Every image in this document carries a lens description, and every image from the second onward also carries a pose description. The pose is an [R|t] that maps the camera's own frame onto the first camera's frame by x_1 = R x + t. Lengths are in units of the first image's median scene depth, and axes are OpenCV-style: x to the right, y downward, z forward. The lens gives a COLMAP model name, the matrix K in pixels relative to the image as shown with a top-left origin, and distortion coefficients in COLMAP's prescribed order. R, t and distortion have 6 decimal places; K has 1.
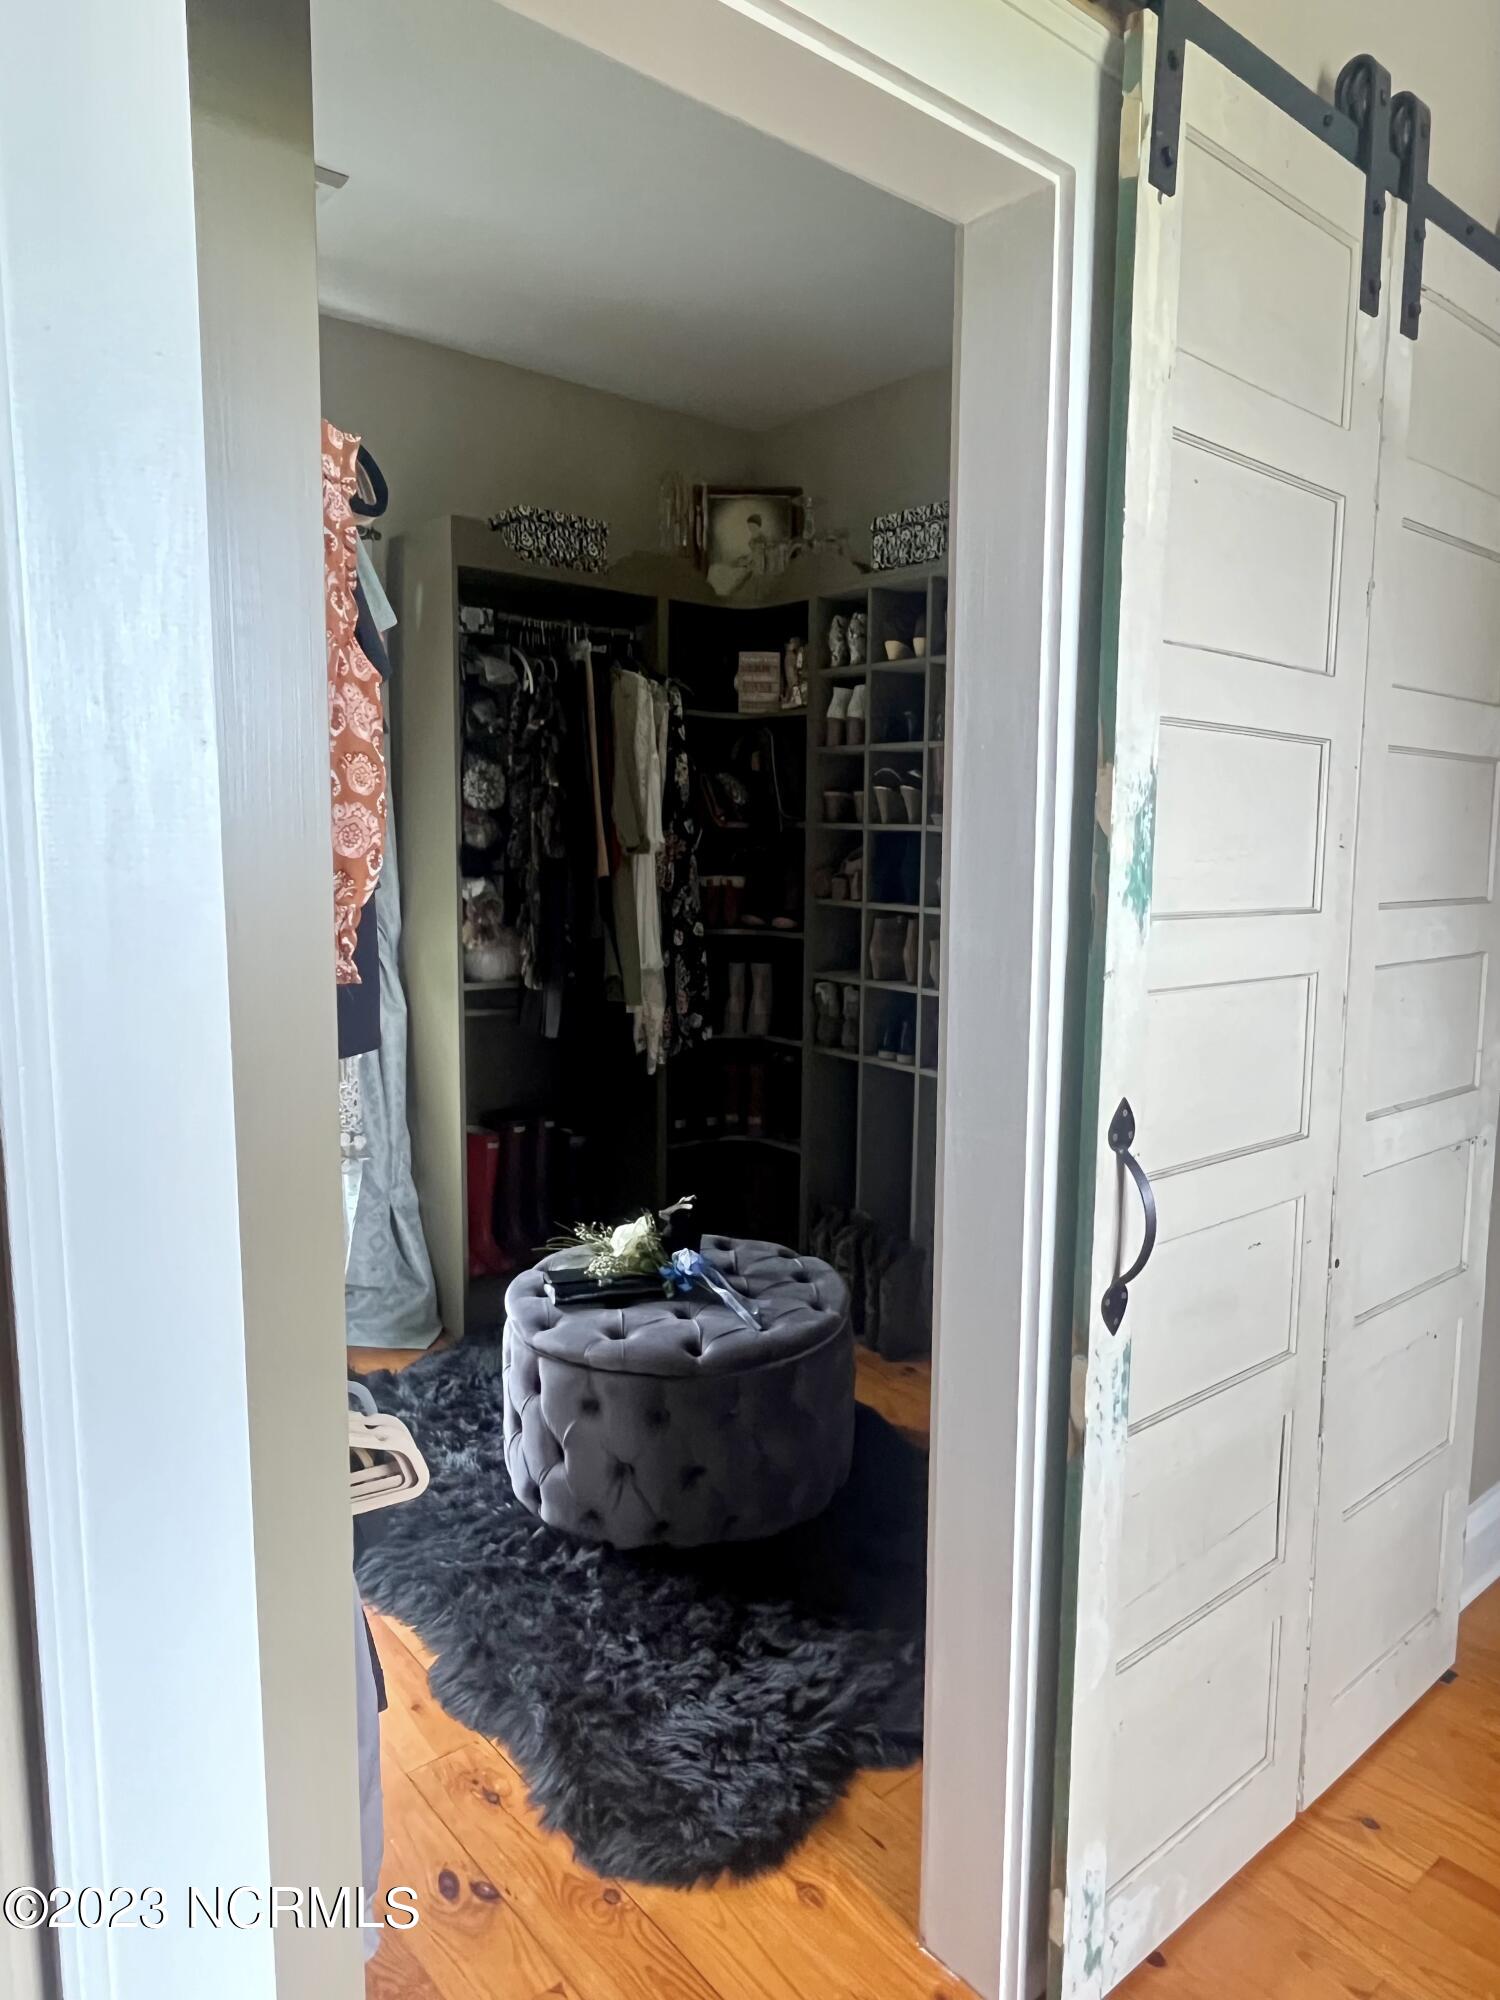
lens RADIAL K [[1281.6, 0, 749.6], [0, 1281.6, 1002.9], [0, 0, 1]] dist [-0.003850, -0.002677]
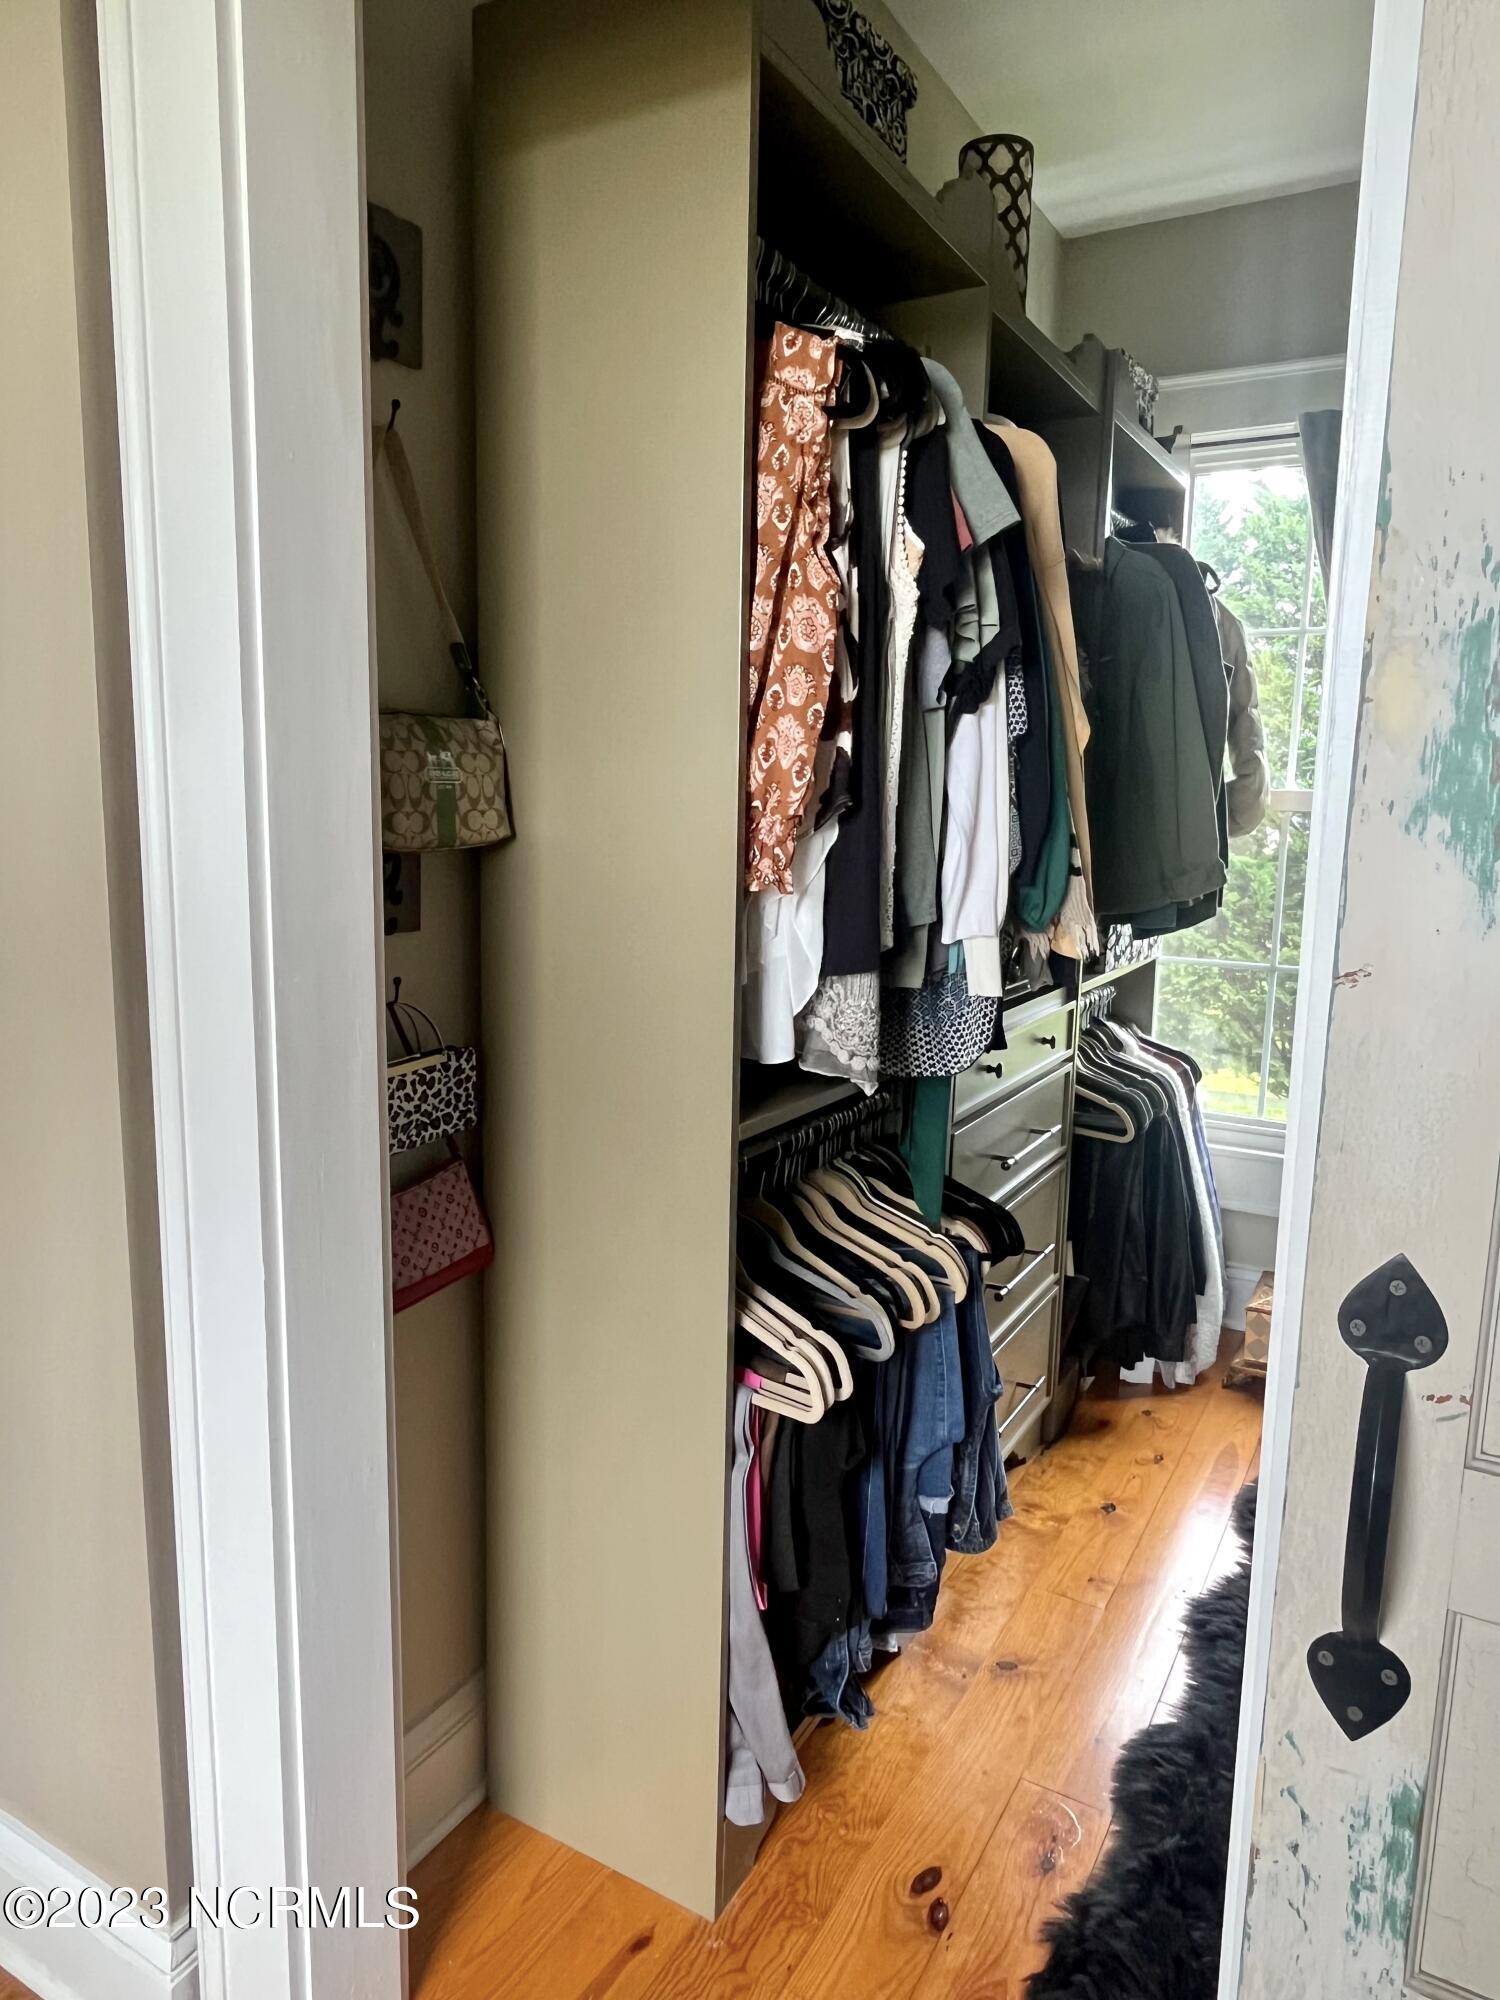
lens RADIAL K [[1281.6, 0, 749.5], [0, 1281.6, 992.5], [0, 0, 1]] dist [-0.003850, -0.002677]
pose [[0.338929, 0.136903, -0.930798, 0.560150], [-0.131321, 0.986555, 0.097286, -0.029358], [0.931602, 0.089261, 0.352350, 0.546055]]
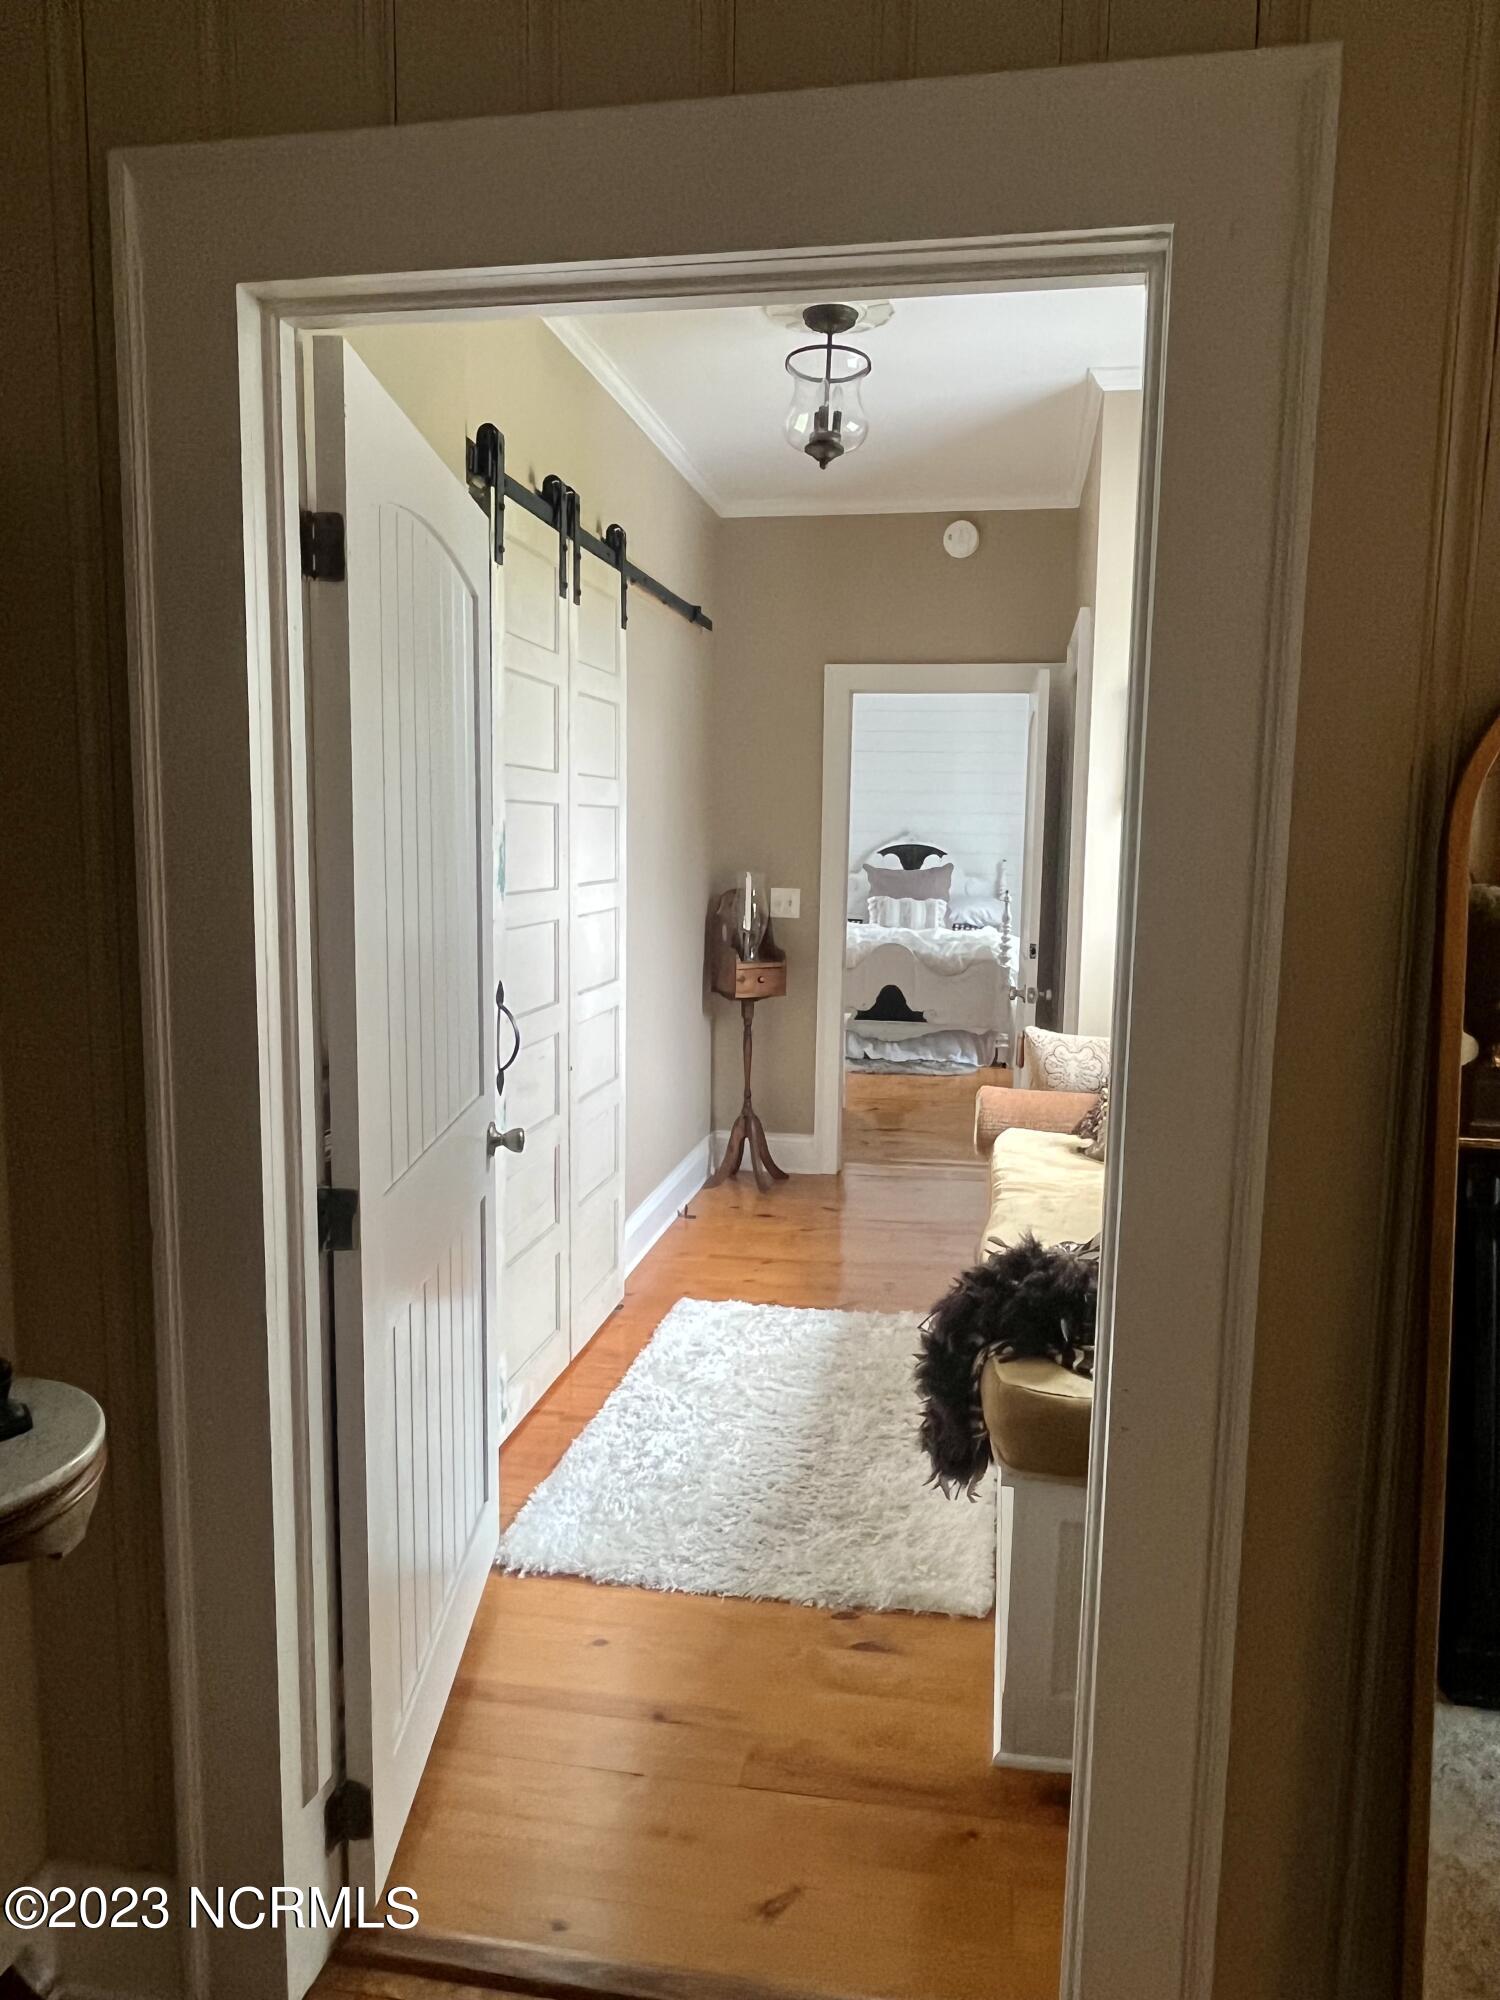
lens RADIAL K [[1352.4, 0, 751.6], [0, 1352.4, 999.3], [0, 0, 1]] dist [-0.000092, 0.000011]
pose [[0.767428, -0.071217, 0.637168, -0.715187], [0.062614, 0.997386, 0.036065, 0.045546], [-0.638071, 0.012218, 0.769881, -0.860012]]
